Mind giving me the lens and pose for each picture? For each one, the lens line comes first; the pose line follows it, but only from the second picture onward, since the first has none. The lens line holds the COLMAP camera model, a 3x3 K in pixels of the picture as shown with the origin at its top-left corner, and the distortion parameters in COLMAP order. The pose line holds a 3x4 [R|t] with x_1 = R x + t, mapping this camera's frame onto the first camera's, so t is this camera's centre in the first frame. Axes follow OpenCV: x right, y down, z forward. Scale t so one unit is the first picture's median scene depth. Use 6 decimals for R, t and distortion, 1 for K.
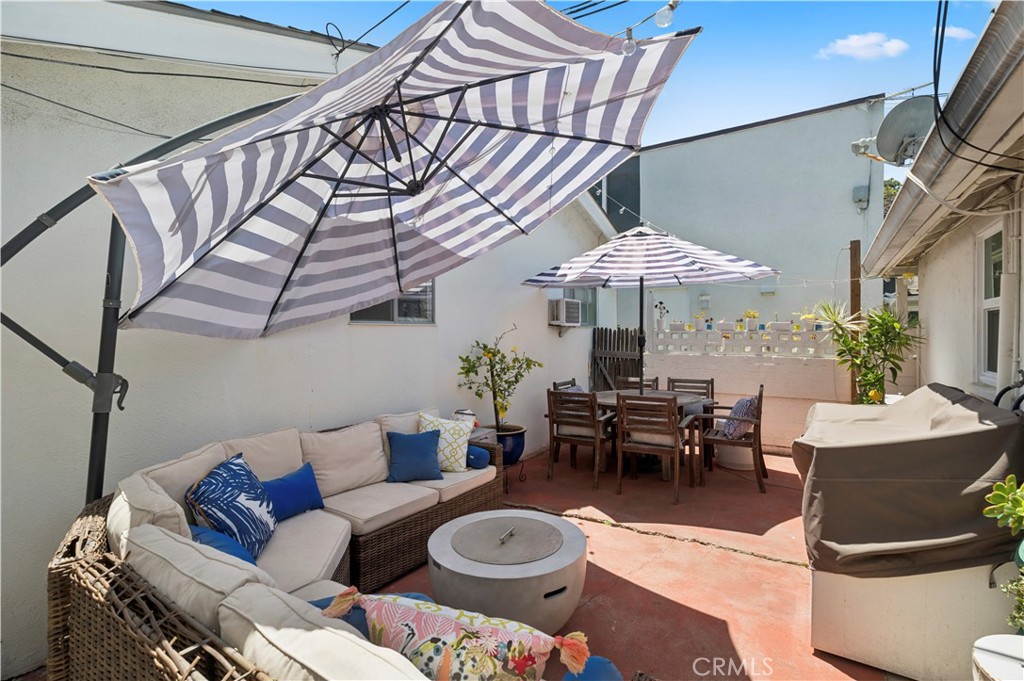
lens RADIAL K [[470.7, 0, 514.5], [0, 470.7, 340.3], [0, 0, 1]] dist [0.000932, 0.000117]
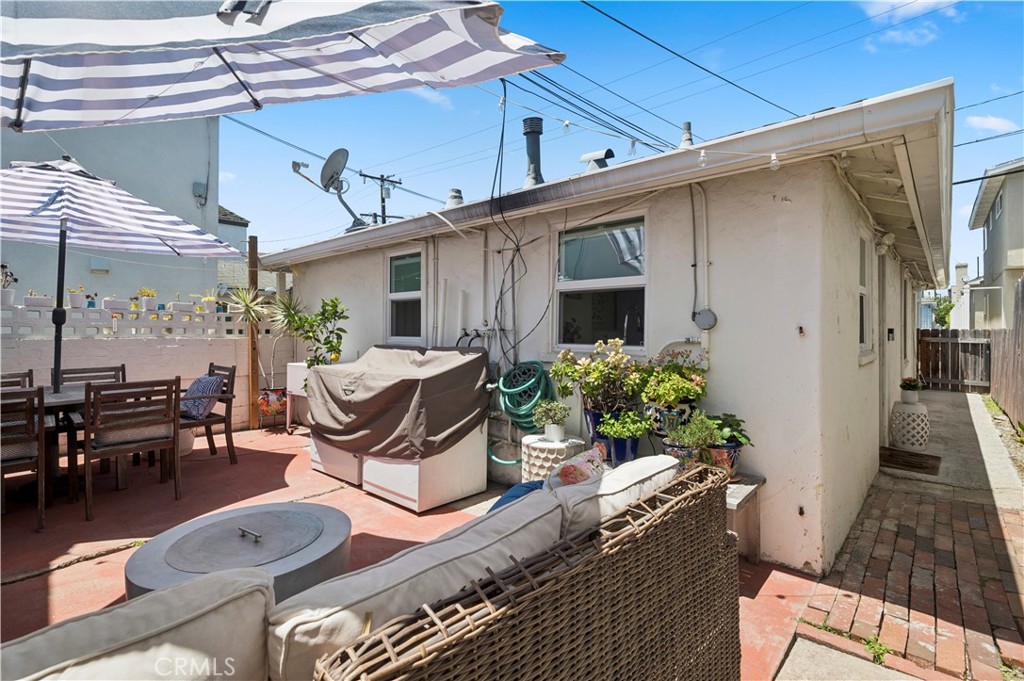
lens RADIAL K [[470.7, 0, 513.0], [0, 470.7, 333.2], [0, 0, 1]] dist [0.000932, 0.000117]
pose [[0.156644, -0.004444, 0.987645, -0.336962], [0.007164, 0.999969, 0.003363, 0.029805], [-0.987629, 0.006549, 0.156671, 0.188305]]
